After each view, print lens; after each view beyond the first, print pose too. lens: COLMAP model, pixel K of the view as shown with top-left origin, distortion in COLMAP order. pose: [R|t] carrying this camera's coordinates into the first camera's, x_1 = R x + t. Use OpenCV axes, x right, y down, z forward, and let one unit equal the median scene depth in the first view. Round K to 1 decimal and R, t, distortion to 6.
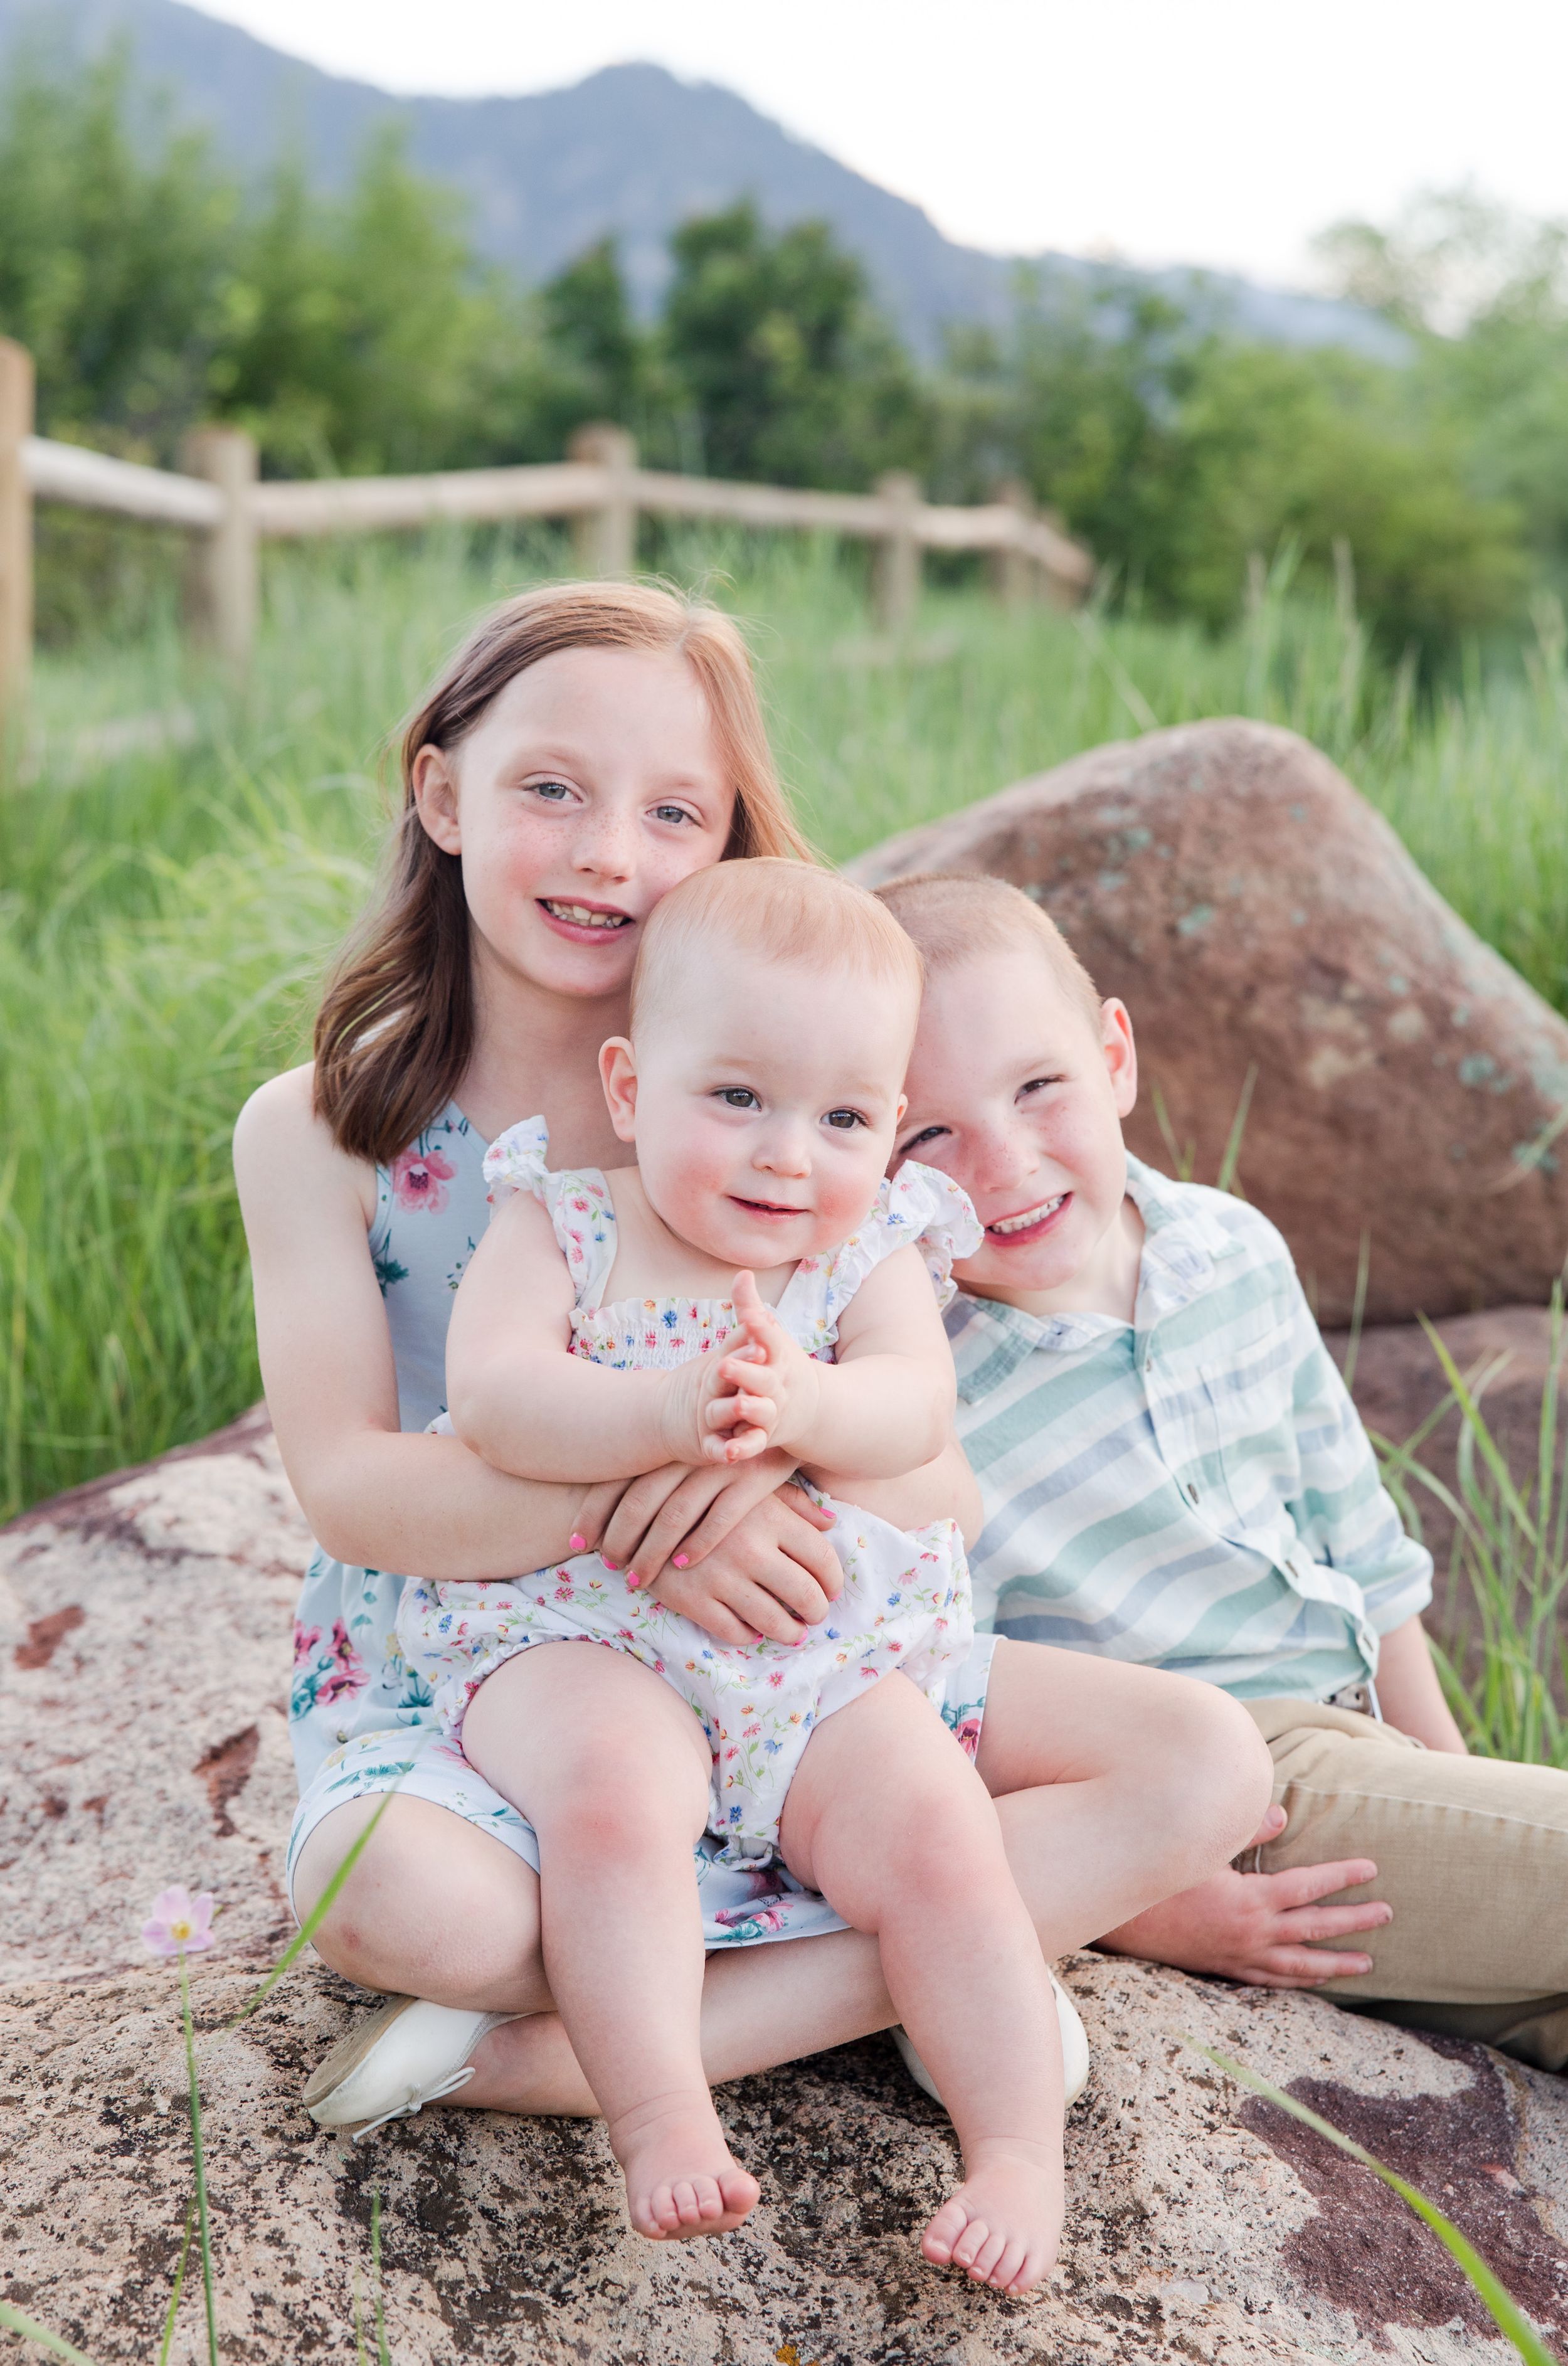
lens RADIAL K [[4223.1, 0, 781.5], [0, 4223.1, 1183.7], [0, 0, 1]] dist [0.025449, 0.000000]
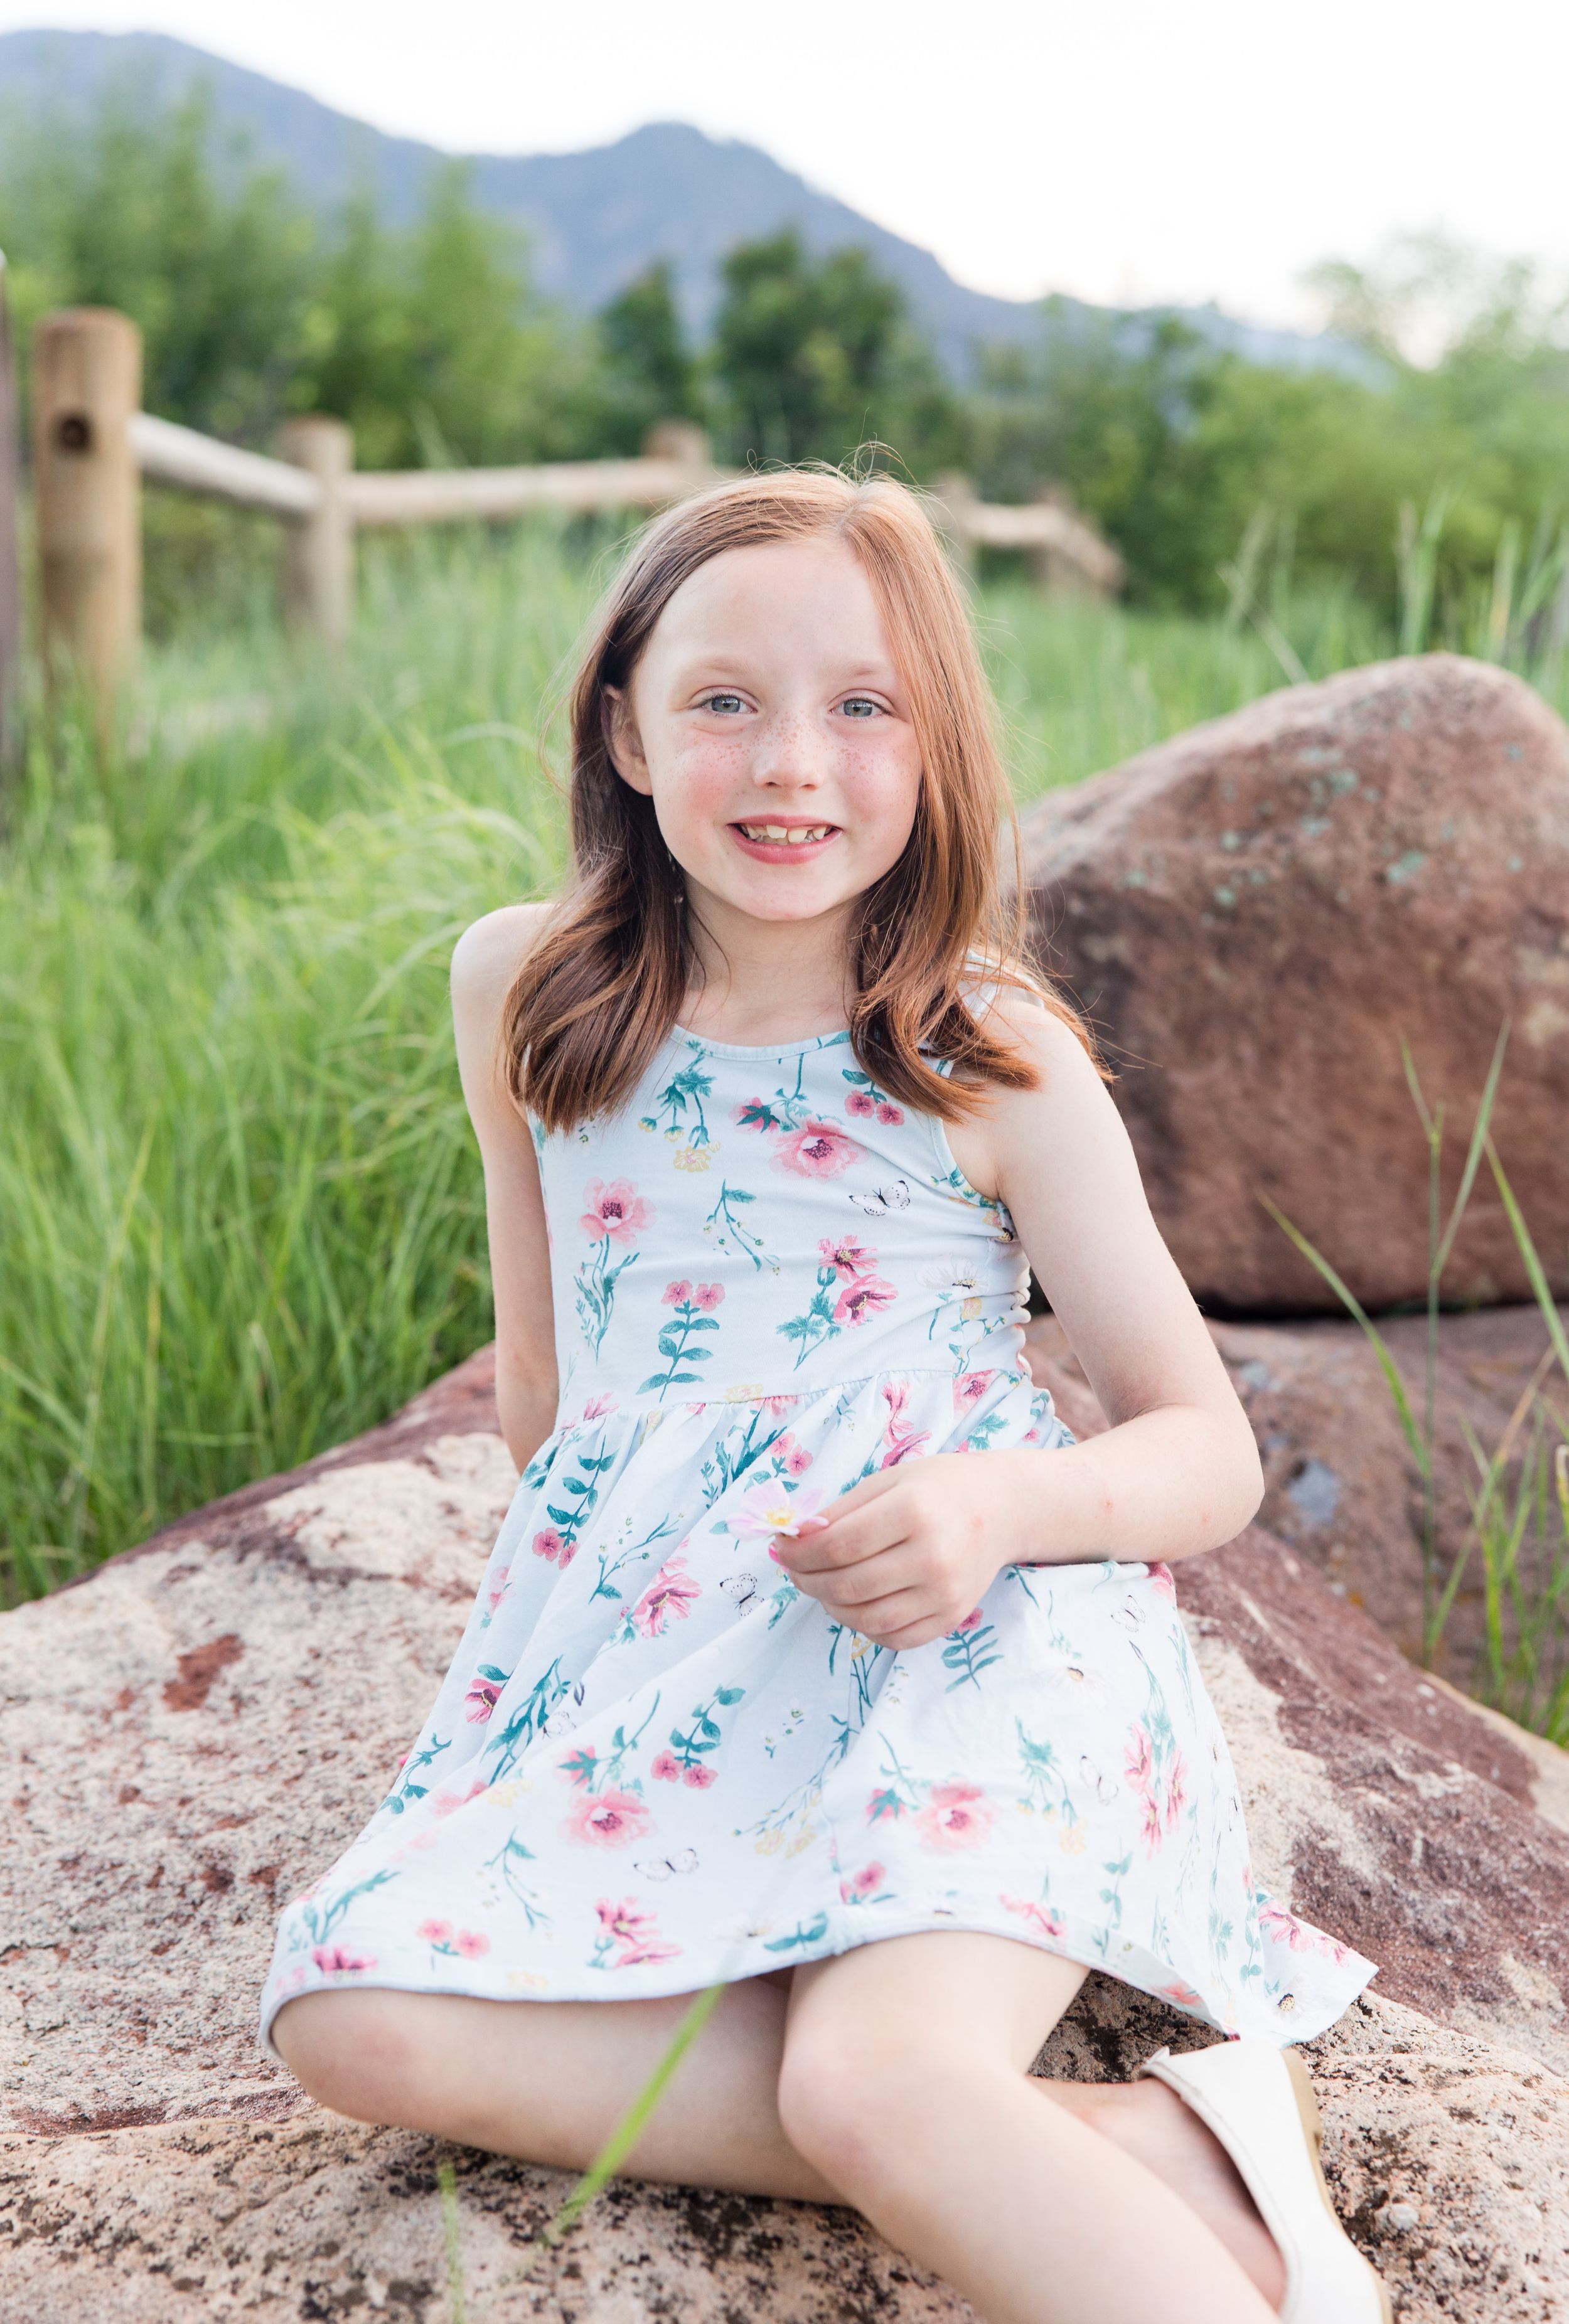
lens RADIAL K [[3778.6, 0, 831.5], [0, 3778.6, 1088.5], [0, 0, 1]] dist [0.012816, 0.000000]
pose [[0.999880, -0.008858, 0.012672, -0.039891], [0.009057, 0.999835, -0.015738, -0.001239], [-0.012531, 0.015851, 0.999796, 0.161162]]
